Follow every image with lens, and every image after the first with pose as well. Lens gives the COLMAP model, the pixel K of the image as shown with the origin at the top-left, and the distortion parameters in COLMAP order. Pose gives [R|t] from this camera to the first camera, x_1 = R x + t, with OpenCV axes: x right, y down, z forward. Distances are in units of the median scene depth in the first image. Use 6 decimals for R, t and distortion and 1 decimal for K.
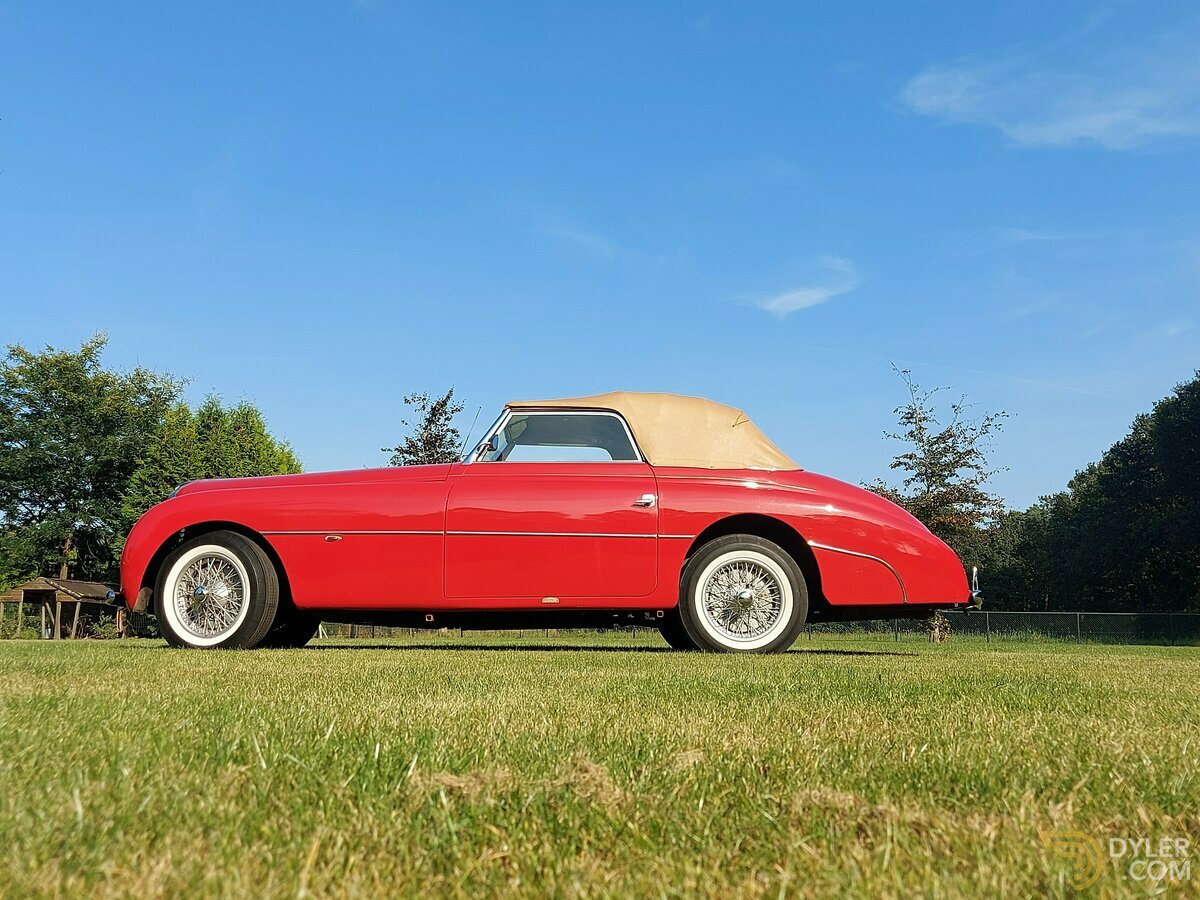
lens RADIAL K [[1506.1, 0, 600.0], [0, 1506.1, 450.0], [0, 0, 1]] dist [0.203122, -0.580935]
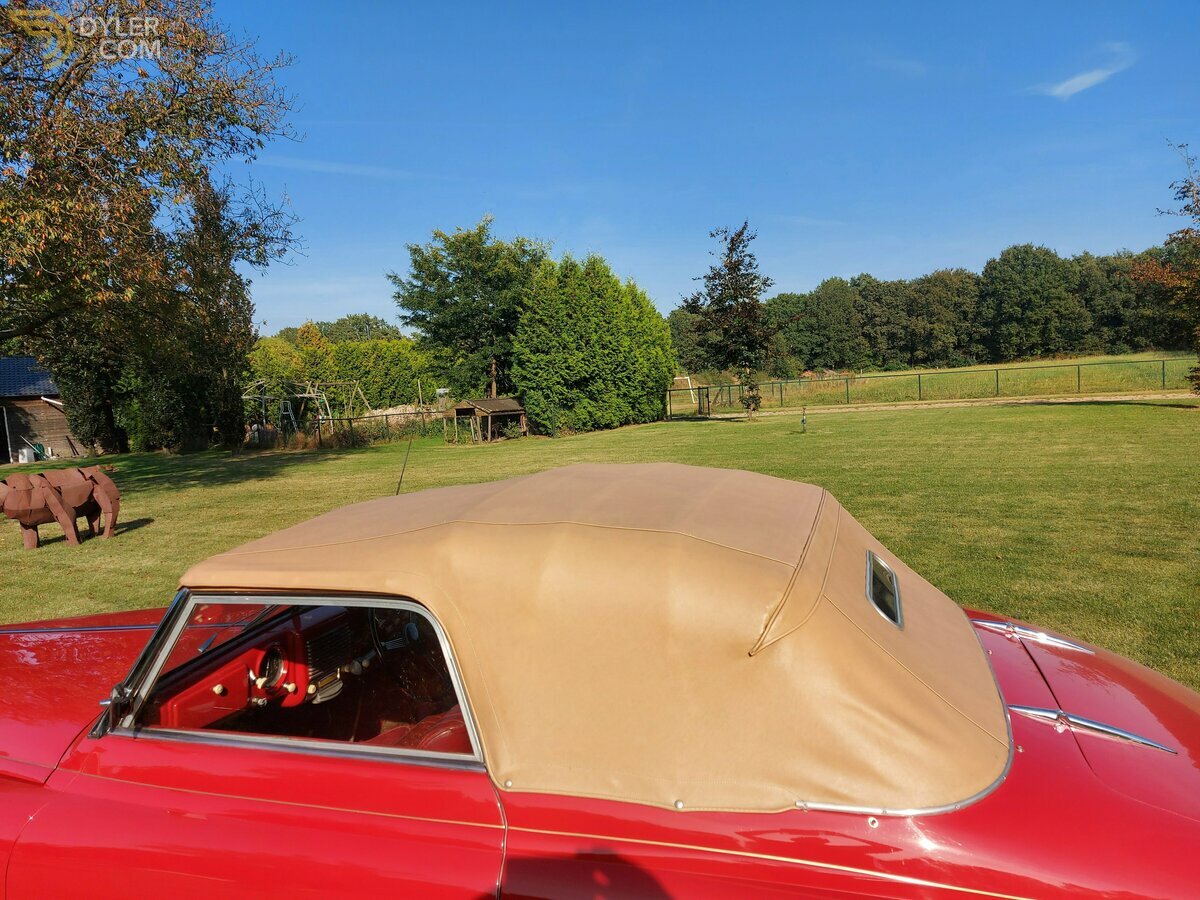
lens RADIAL K [[899.4, 0, 591.3], [0, 899.4, 467.7], [0, 0, 1]] dist [0.092789, -0.094607]
pose [[0.935566, -0.037027, -0.351206, 0.039385], [0.123425, 0.966056, 0.226939, -0.032206], [0.330882, -0.255665, 0.908379, 0.257492]]
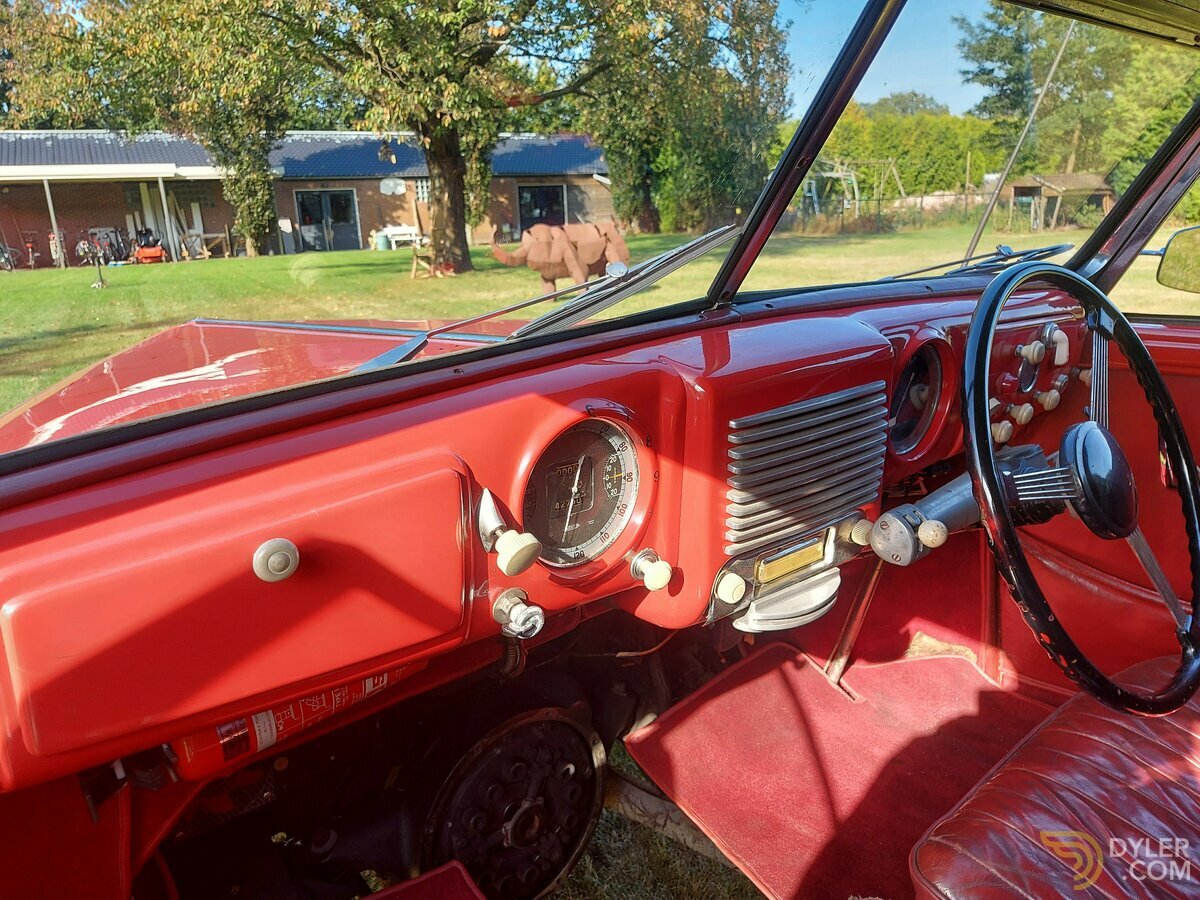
lens RADIAL K [[899.4, 0, 591.3], [0, 899.4, 467.7], [0, 0, 1]] dist [0.092789, -0.094607]
pose [[0.615563, 0.190497, -0.764718, -0.006242], [0.152345, 0.923280, 0.352627, -0.004474], [0.773223, -0.333565, 0.539315, 0.313380]]
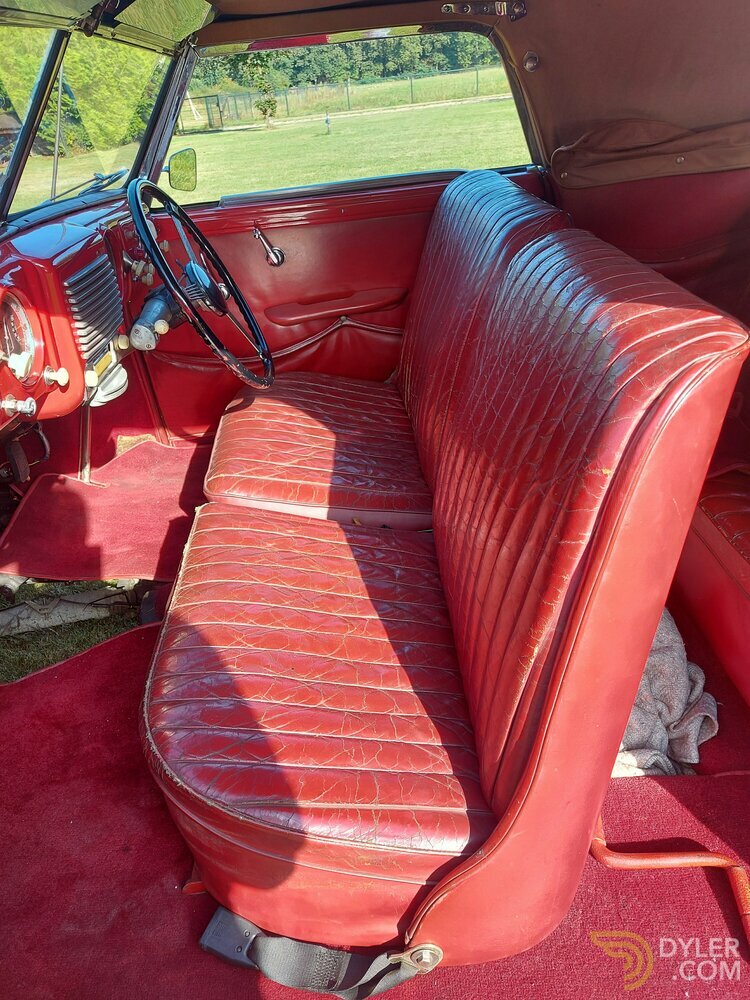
lens RADIAL K [[749.5, 0, 375.0], [0, 749.5, 500.0], [0, 0, 1]] dist [0.092789, -0.094607]
pose [[0.994174, -0.091560, -0.056868, -0.006333], [0.107328, 0.792528, 0.600316, -0.009171], [-0.009895, -0.602923, 0.797738, 0.292143]]
